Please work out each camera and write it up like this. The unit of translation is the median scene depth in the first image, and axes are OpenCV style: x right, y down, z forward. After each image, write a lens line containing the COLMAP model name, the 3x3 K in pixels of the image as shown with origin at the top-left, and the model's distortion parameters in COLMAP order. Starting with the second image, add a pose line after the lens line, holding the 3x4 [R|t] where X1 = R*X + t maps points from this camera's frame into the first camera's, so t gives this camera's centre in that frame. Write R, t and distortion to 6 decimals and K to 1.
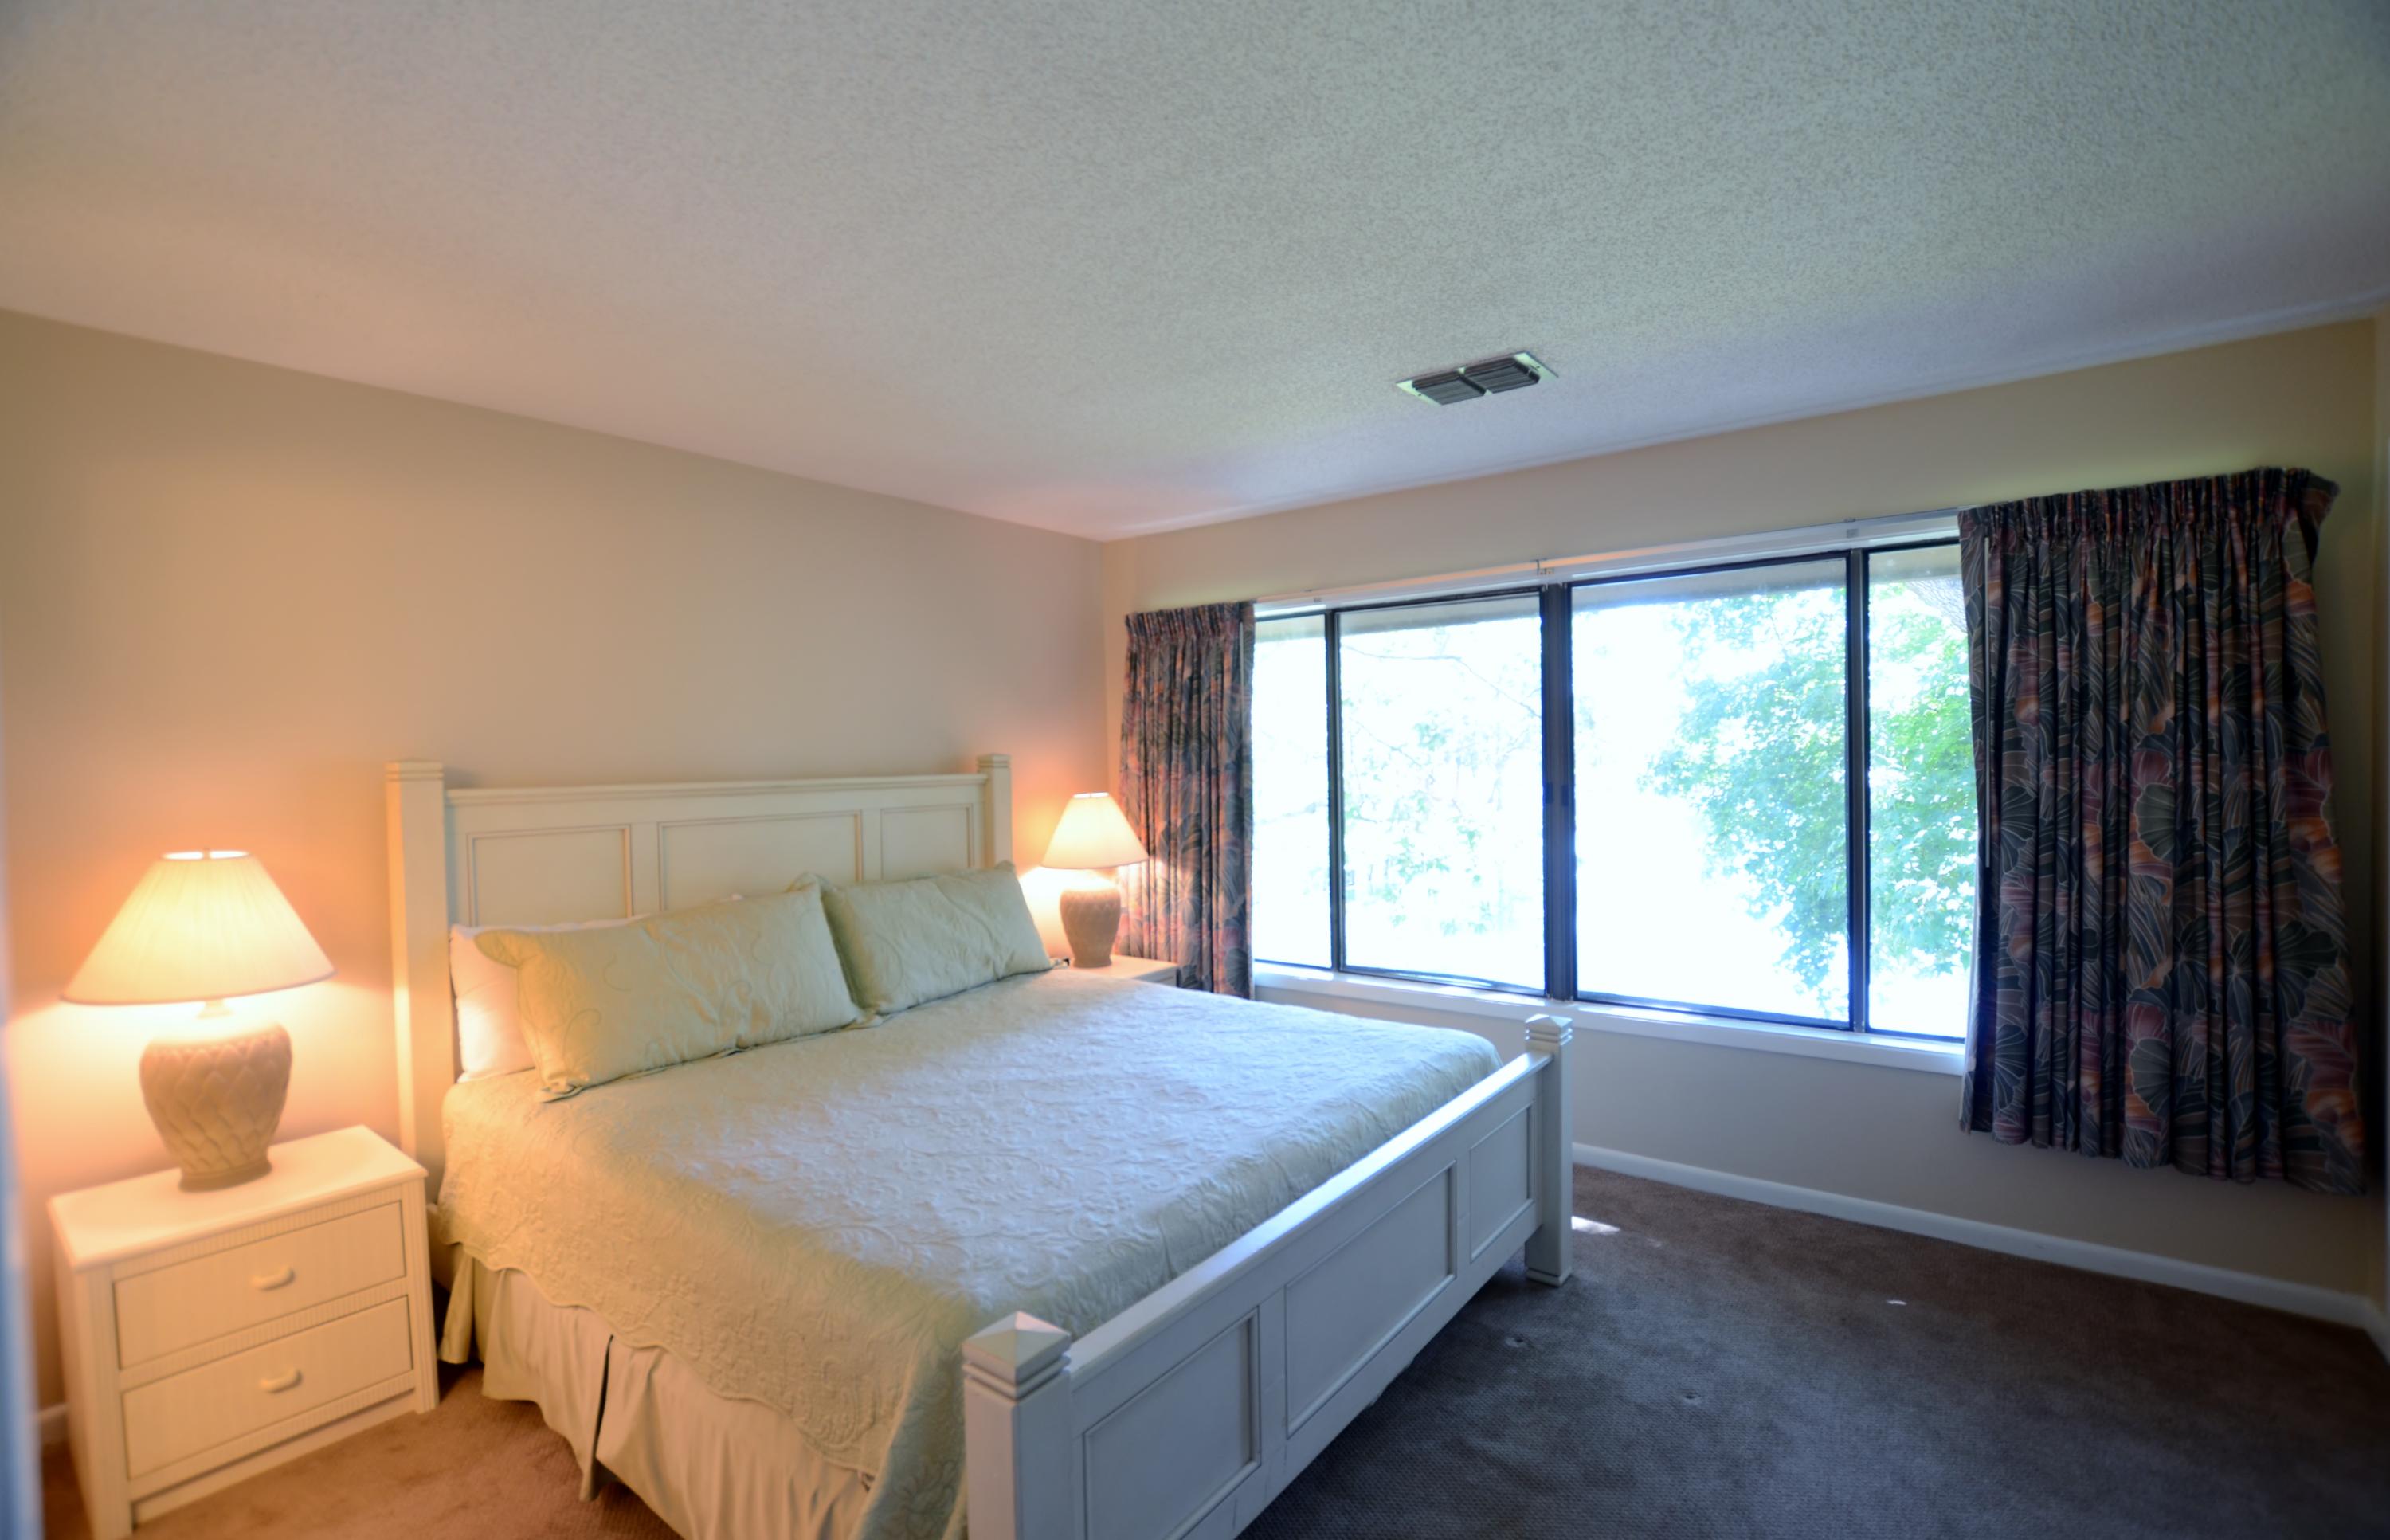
lens RADIAL K [[1166.9, 0, 1195.0], [0, 1166.9, 770.0], [0, 0, 1]] dist [-0.038282, 0.000147]
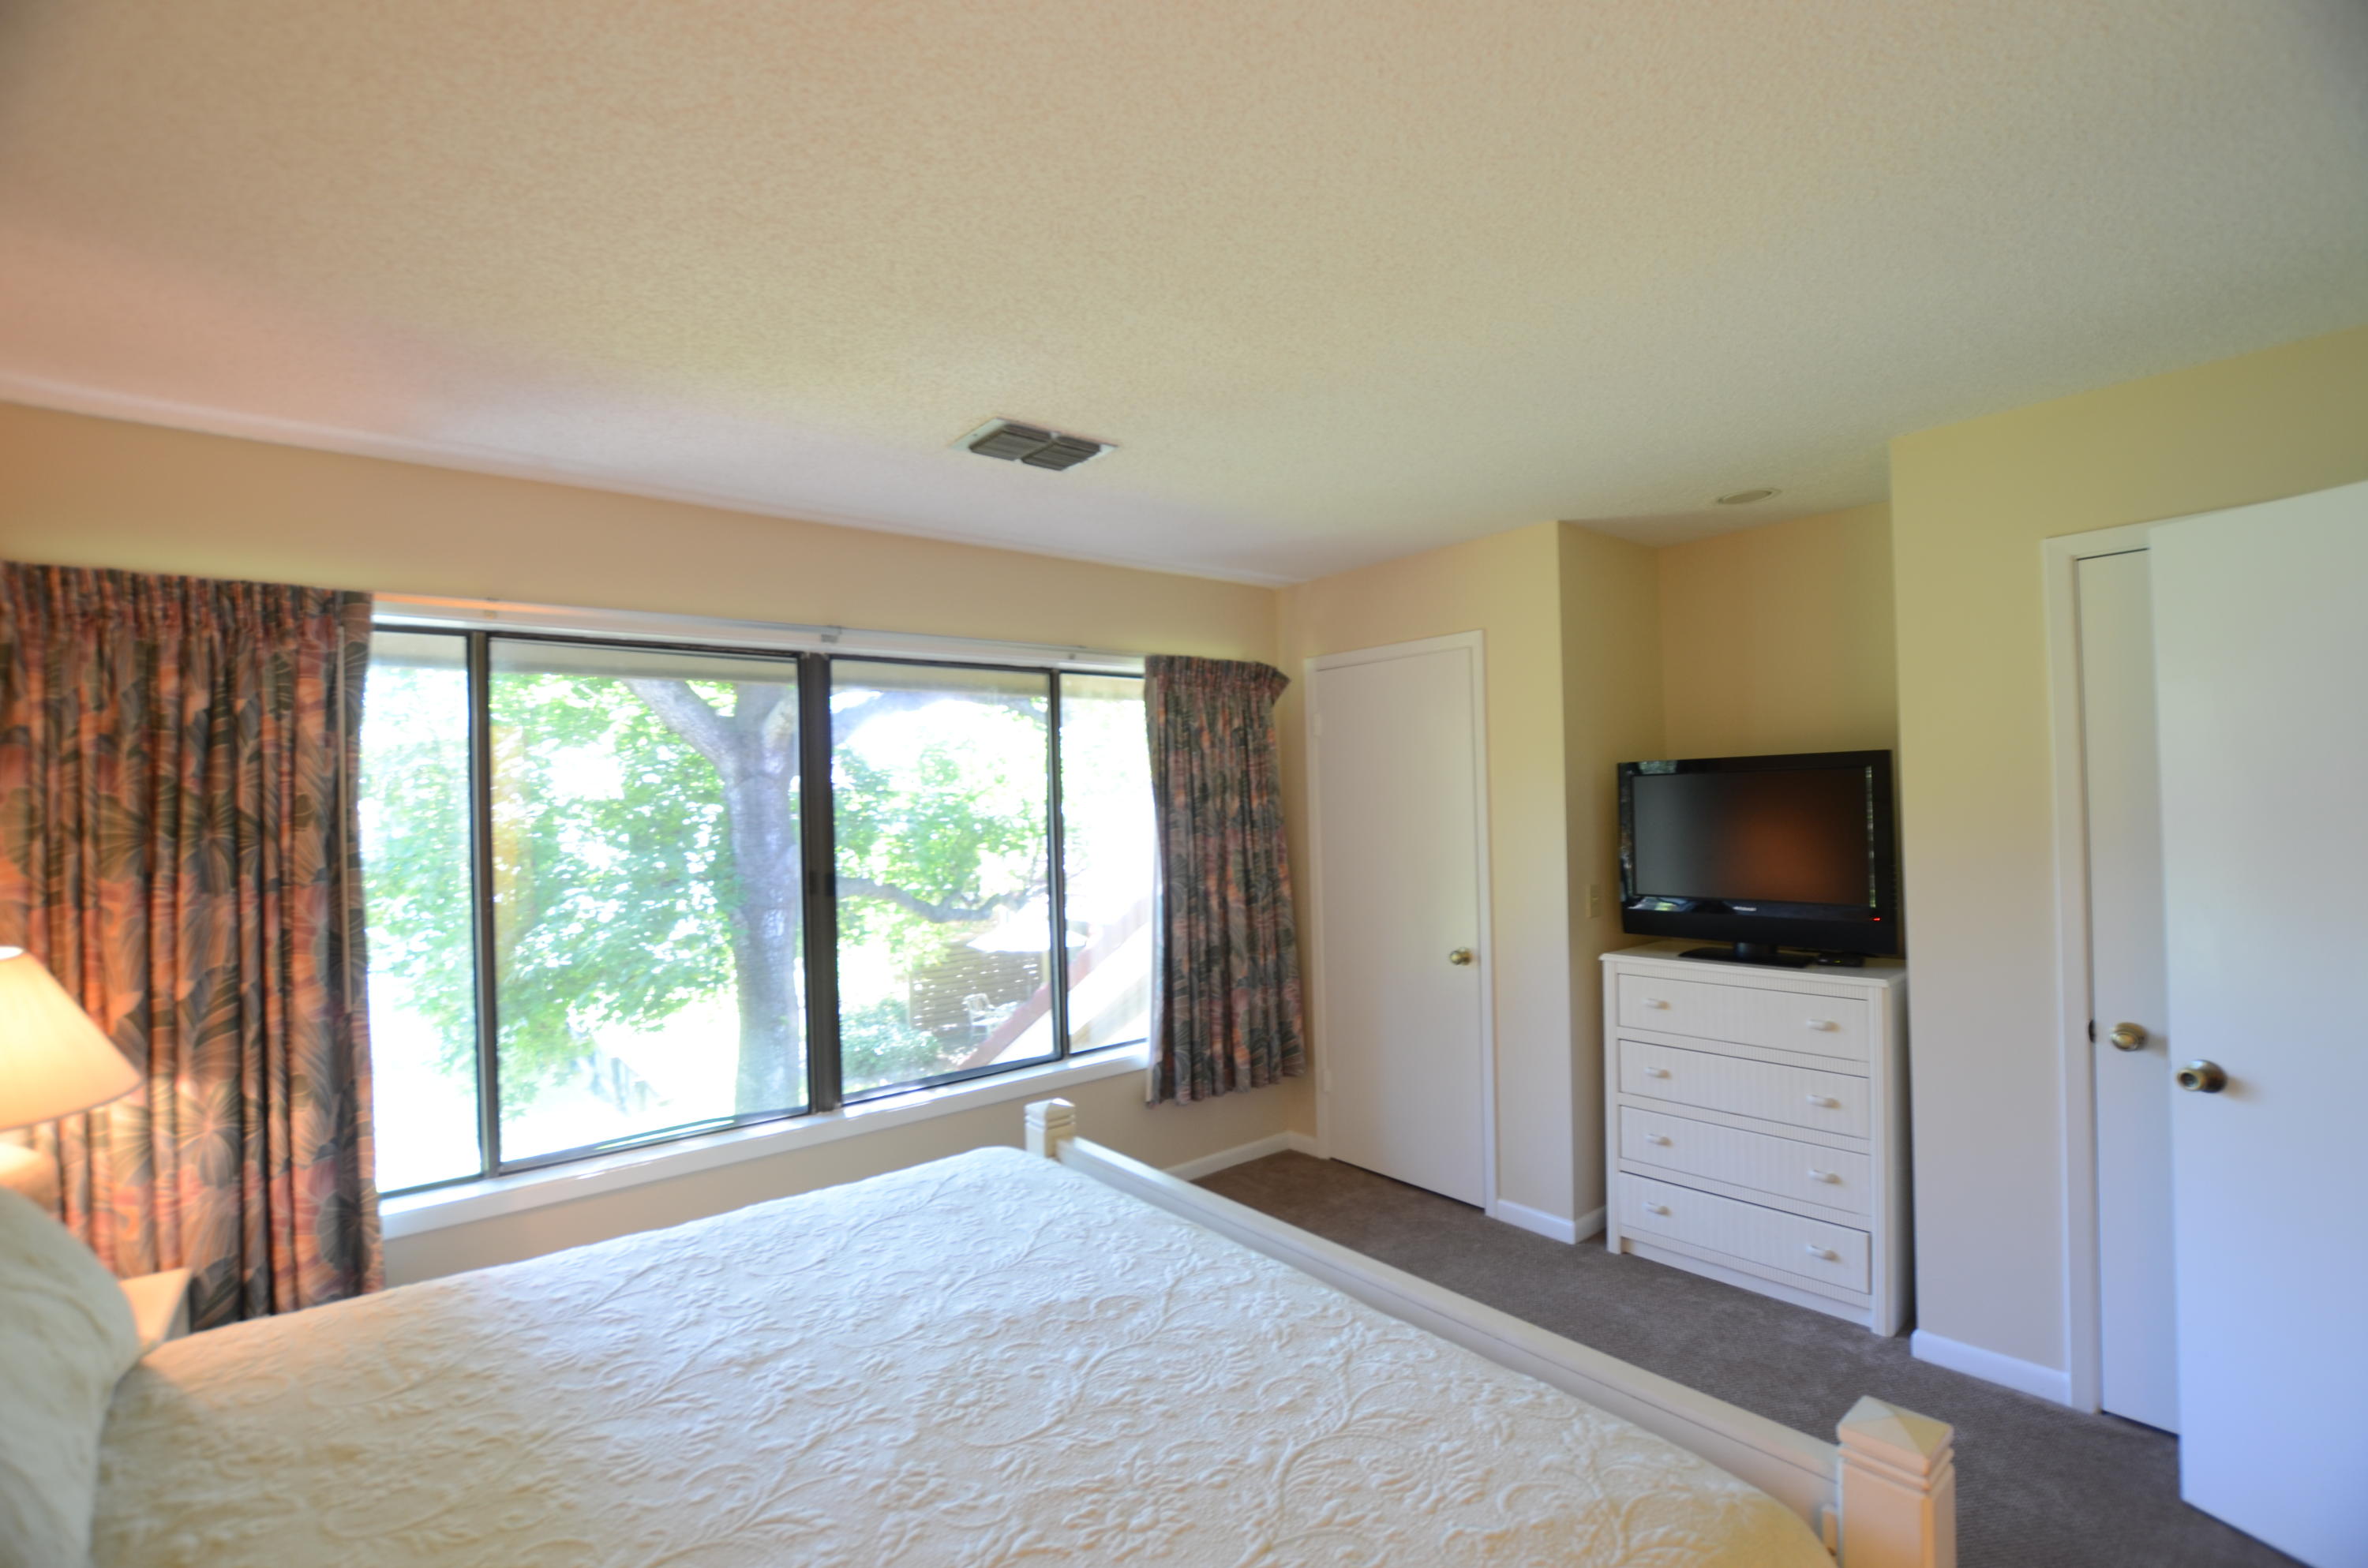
lens RADIAL K [[1072.6, 0, 1184.0], [0, 1072.6, 784.0], [0, 0, 1]] dist [-0.036115, 0.000113]
pose [[0.173327, 0.033407, 0.984298, -0.403239], [0.035187, 0.998576, -0.040088, -0.011930], [-0.984235, 0.041582, 0.171905, 0.500877]]
